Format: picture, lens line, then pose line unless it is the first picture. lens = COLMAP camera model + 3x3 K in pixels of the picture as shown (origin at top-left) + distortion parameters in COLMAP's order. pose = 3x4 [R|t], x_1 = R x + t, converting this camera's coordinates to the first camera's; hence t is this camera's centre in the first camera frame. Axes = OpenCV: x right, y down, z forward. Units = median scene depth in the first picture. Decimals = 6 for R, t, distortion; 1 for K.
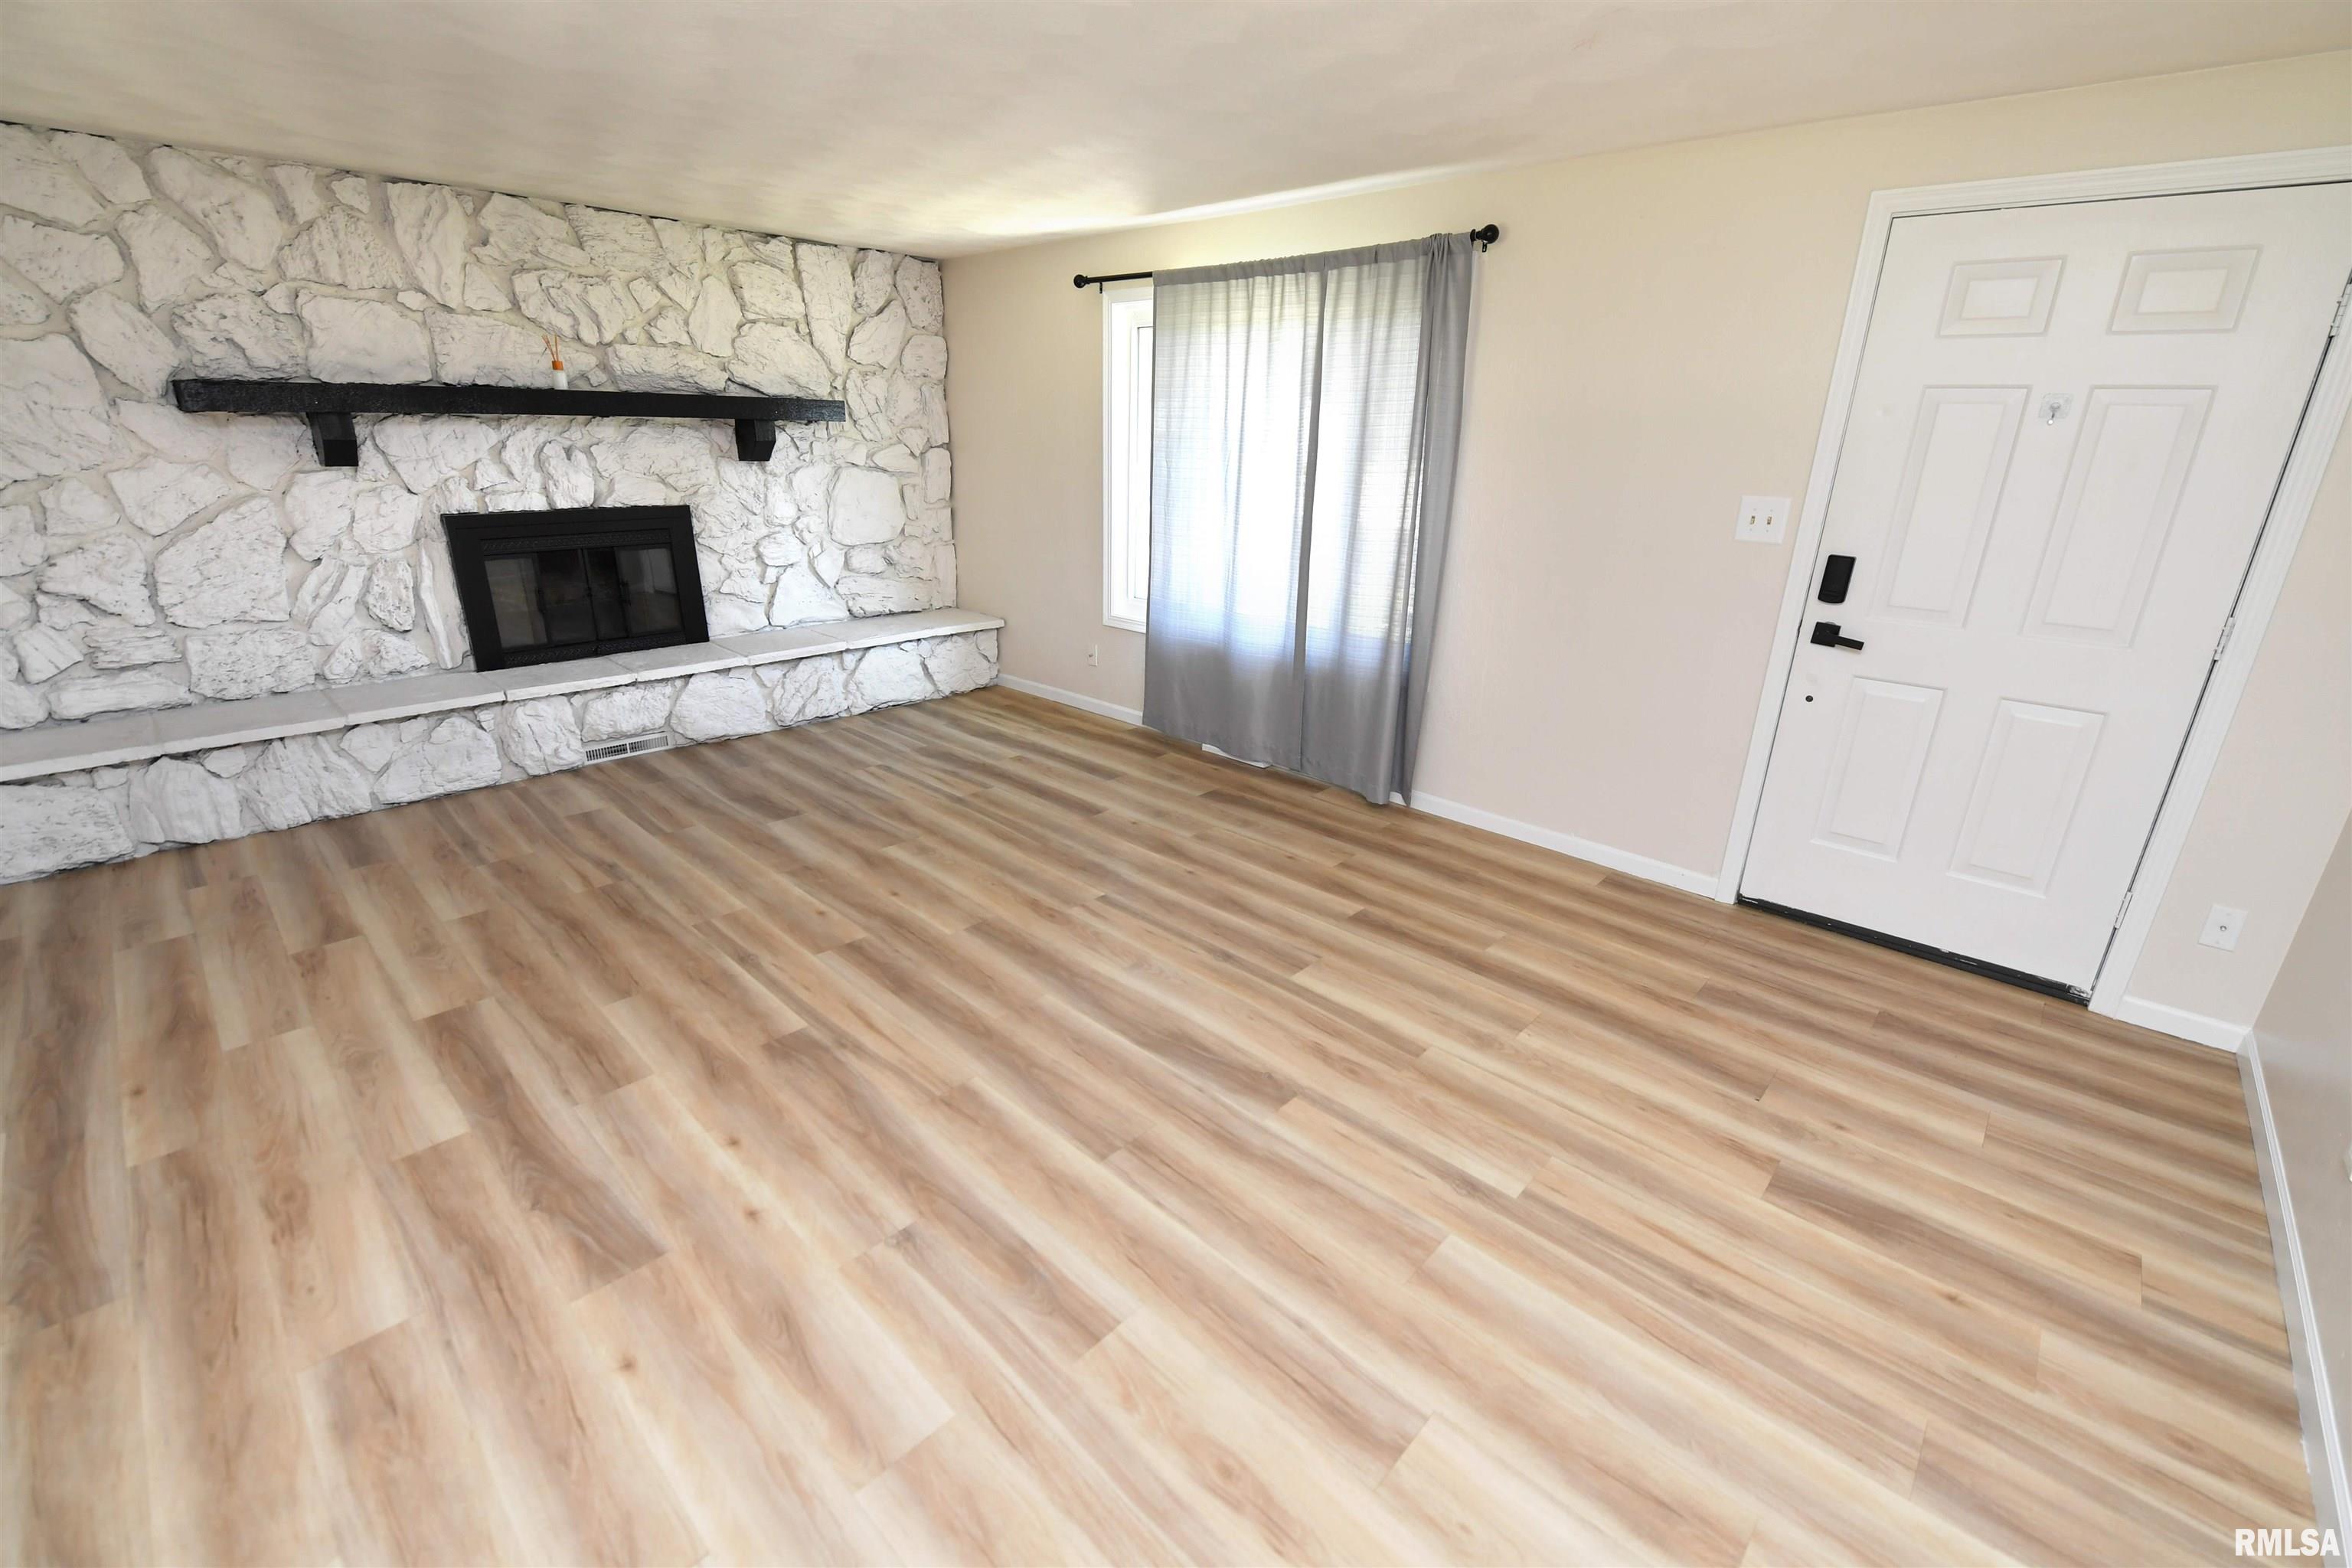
lens RADIAL K [[979.5, 0, 1180.6], [0, 979.5, 777.1], [0, 0, 1]] dist [-0.014426, -0.001972]
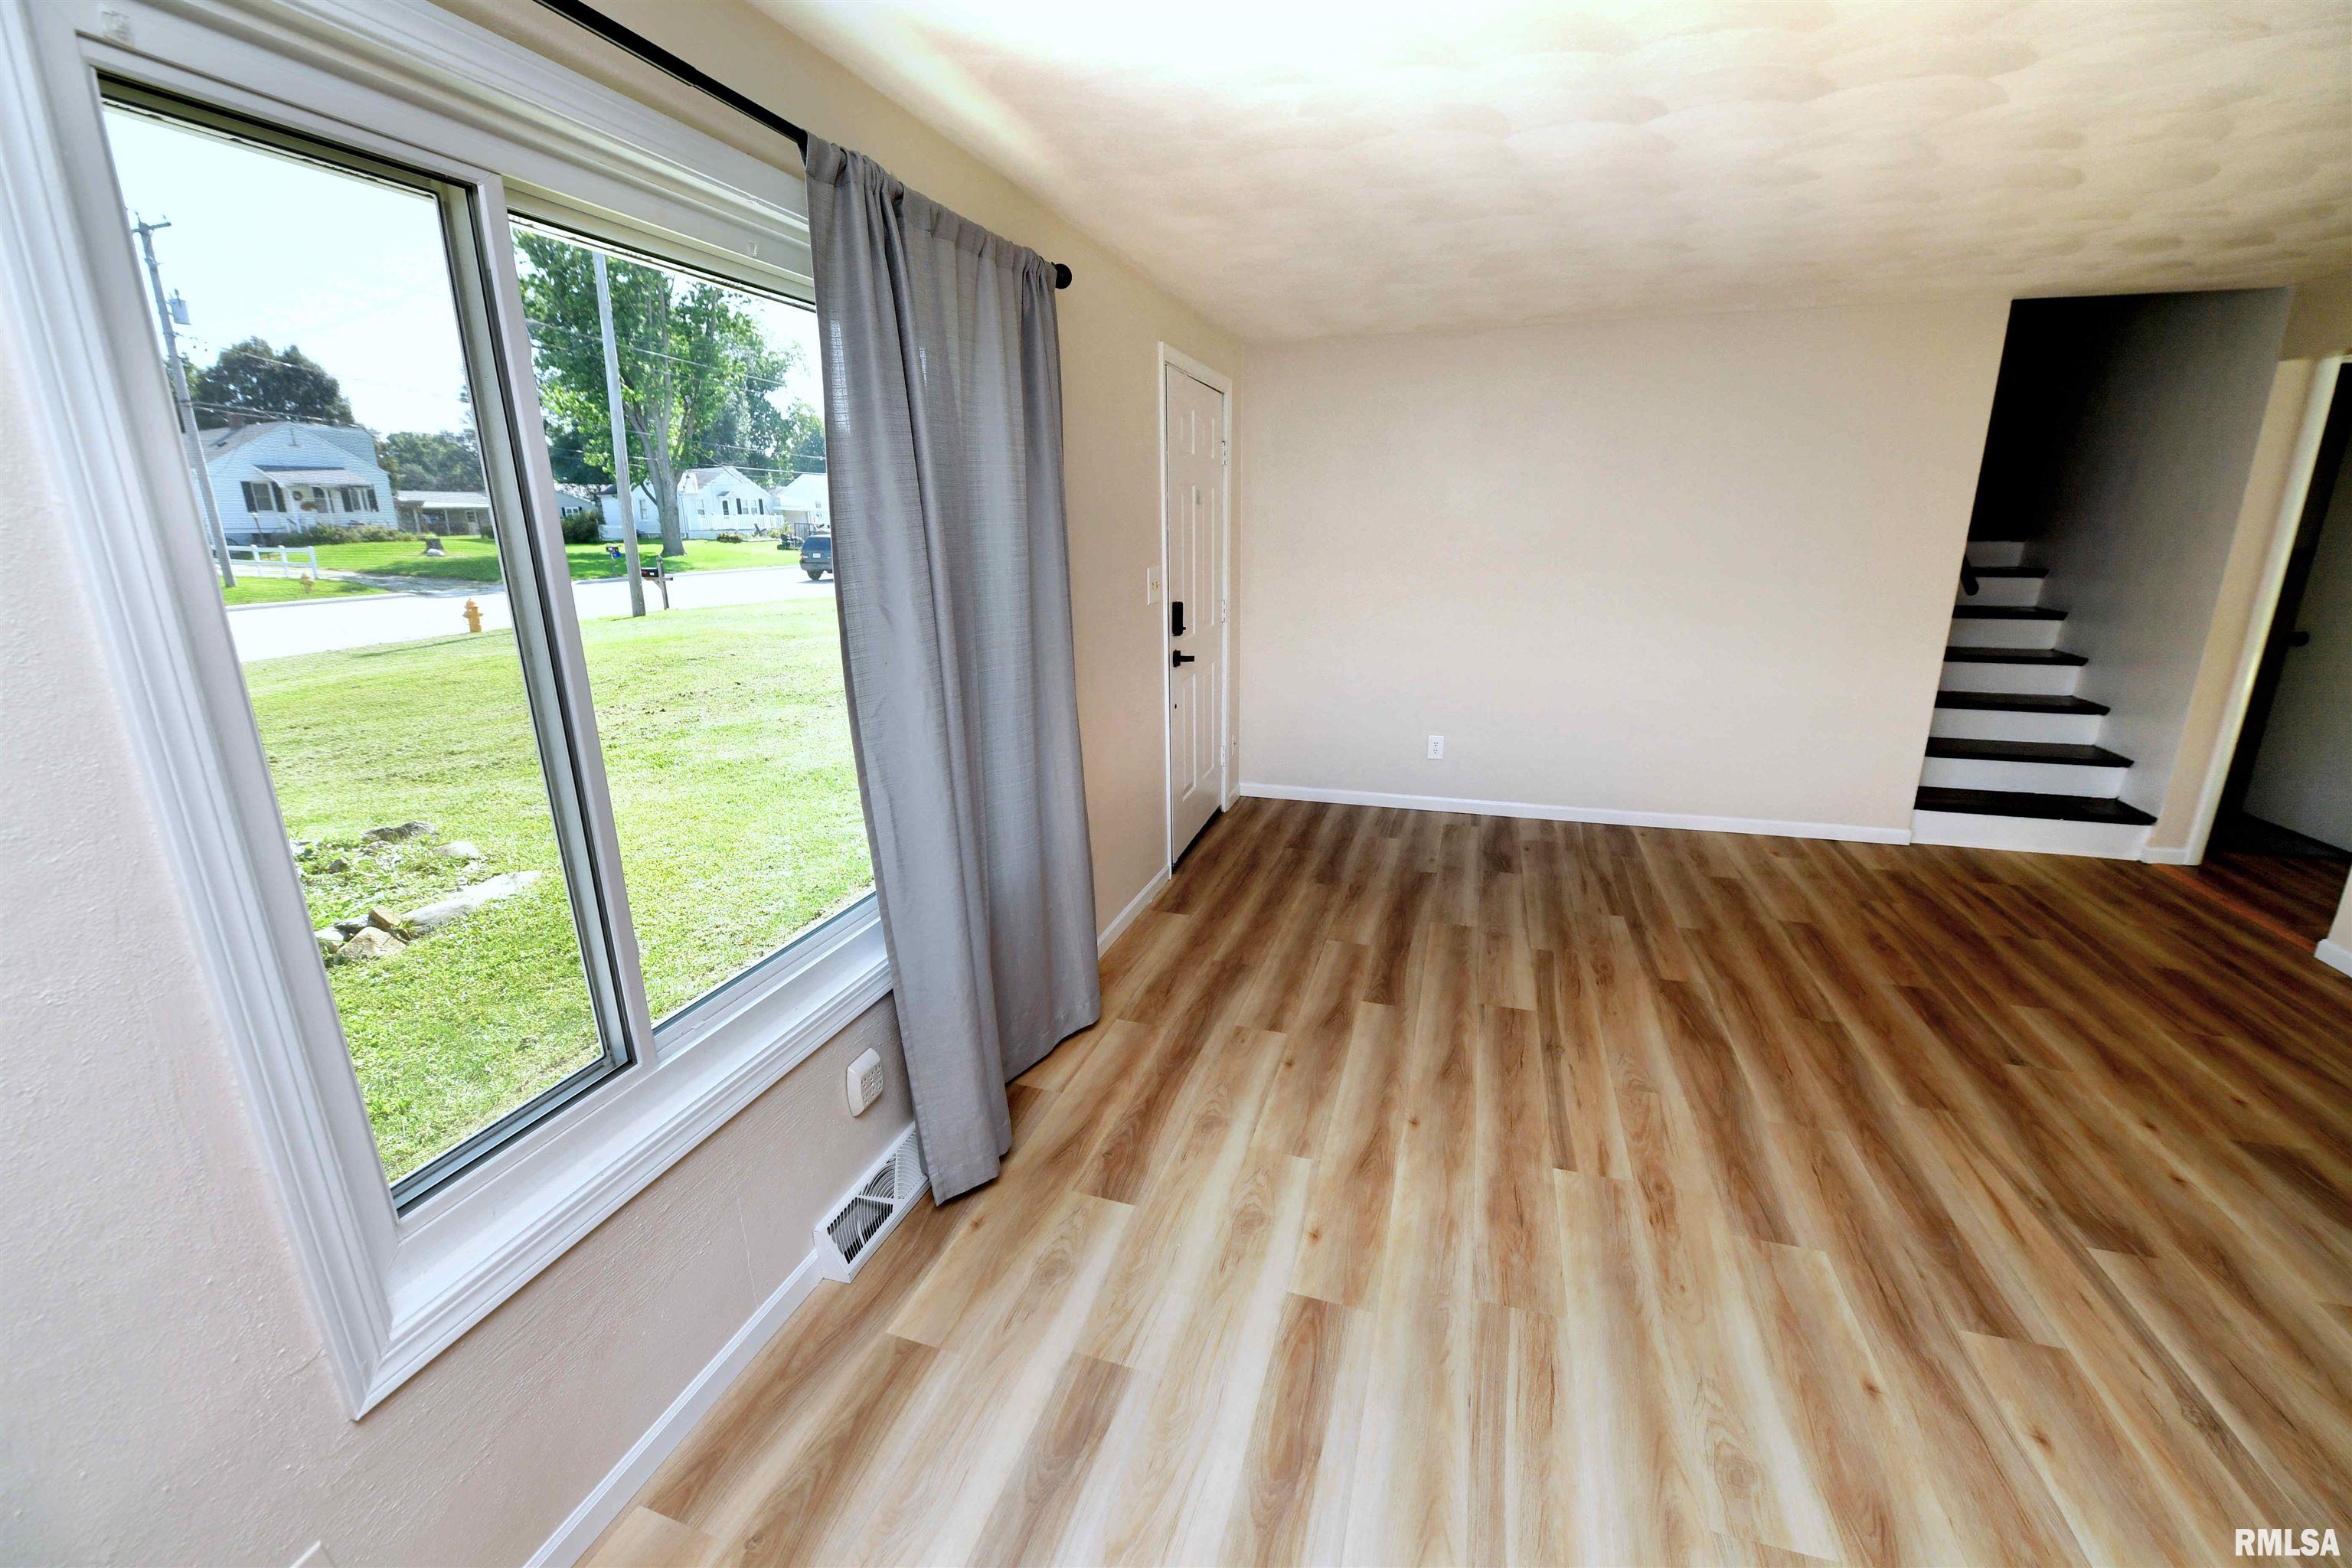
lens RADIAL K [[935.0, 0, 1172.1], [0, 935.0, 776.1], [0, 0, 1]] dist [-0.016202, -0.002137]
pose [[-0.430648, -0.257212, 0.865092, -0.445121], [0.298237, 0.864126, 0.405389, -0.459518], [-0.851820, 0.432583, -0.295424, 1.244485]]
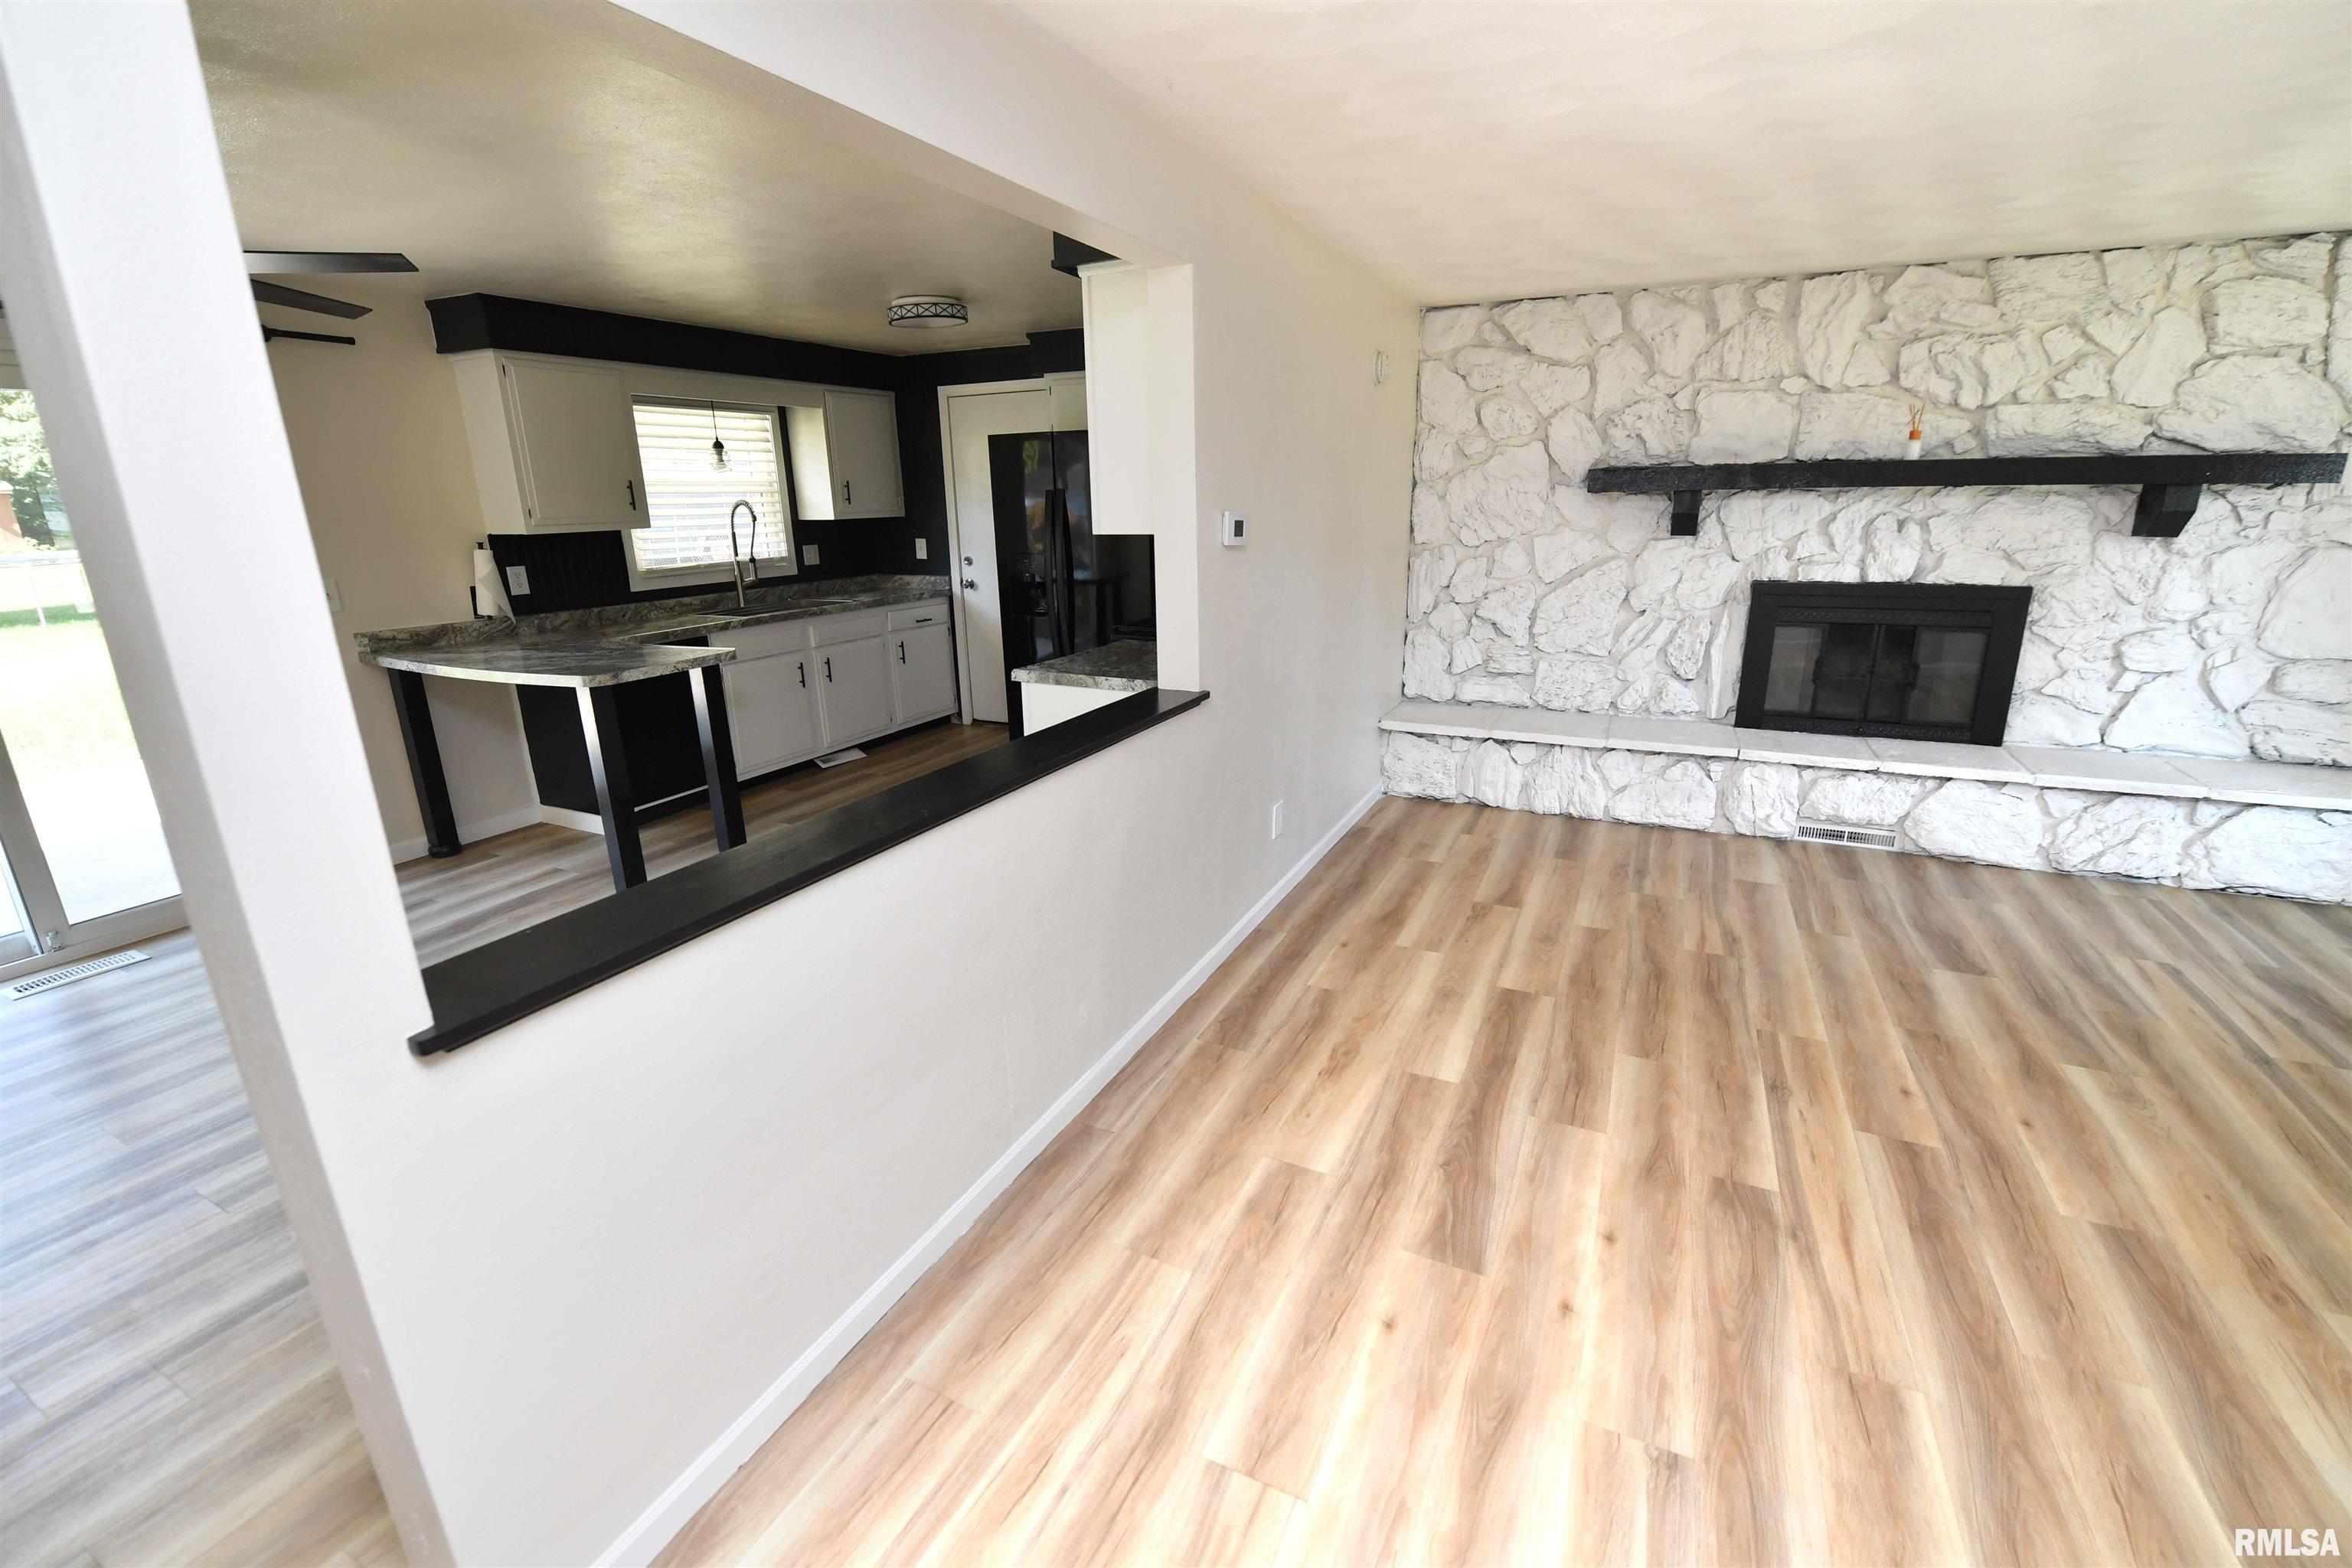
lens RADIAL K [[979.5, 0, 1176.4], [0, 979.5, 776.4], [0, 0, 1]] dist [-0.014426, -0.001972]
pose [[0.293866, 0.235181, -0.926463, 0.118936], [-0.292641, 0.944852, 0.147026, -0.042829], [0.909947, 0.227915, 0.346483, 0.106154]]
